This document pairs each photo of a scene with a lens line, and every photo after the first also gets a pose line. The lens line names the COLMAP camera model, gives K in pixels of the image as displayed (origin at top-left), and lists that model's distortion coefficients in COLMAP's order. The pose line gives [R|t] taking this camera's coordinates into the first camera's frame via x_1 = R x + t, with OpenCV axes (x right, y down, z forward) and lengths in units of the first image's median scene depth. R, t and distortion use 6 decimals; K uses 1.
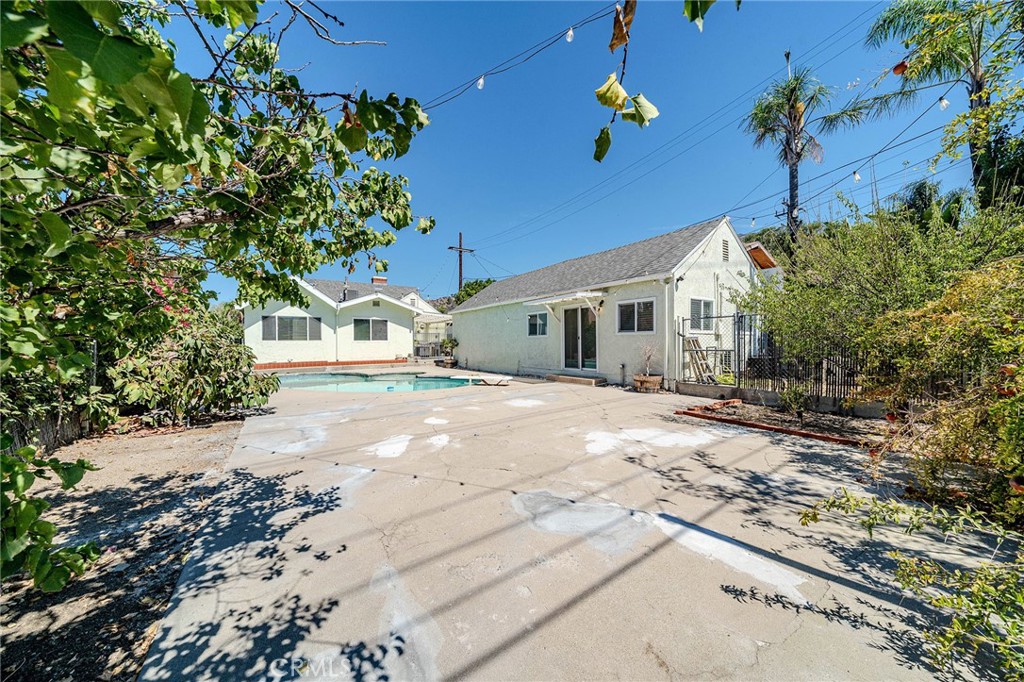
lens RADIAL K [[356.5, 0, 510.8], [0, 356.5, 345.3], [0, 0, 1]] dist [-0.004830, 0.000017]
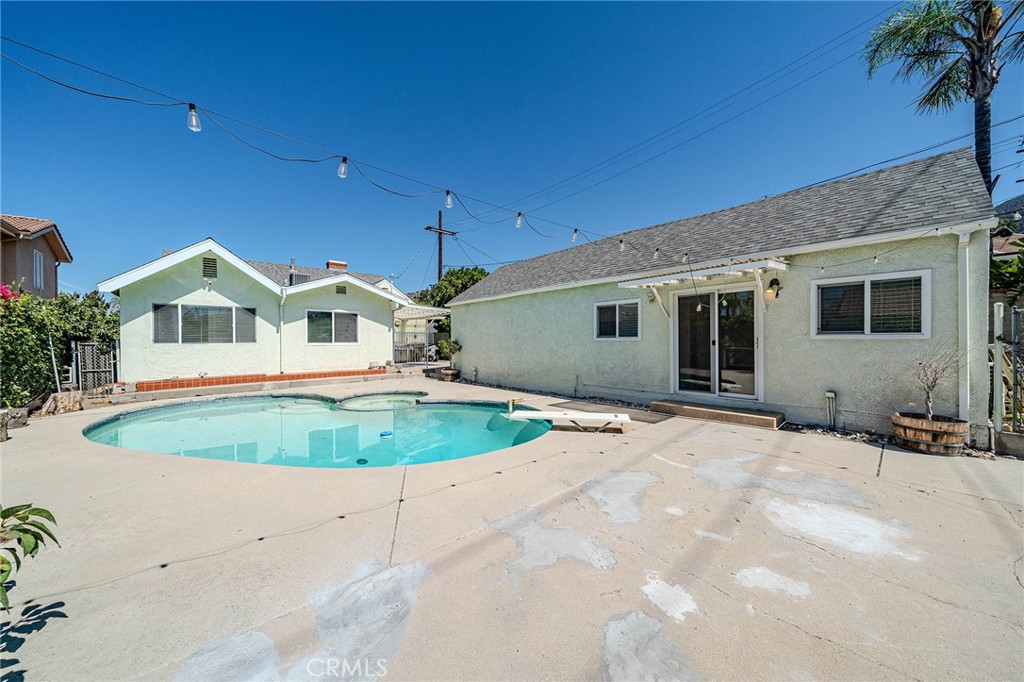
lens RADIAL K [[356.5, 0, 513.1], [0, 356.5, 342.4], [0, 0, 1]] dist [-0.004830, 0.000017]
pose [[0.991542, 0.000537, 0.129787, -0.150603], [0.000020, 0.999991, -0.004297, -0.012614], [-0.129788, 0.004263, 0.991533, 0.295014]]
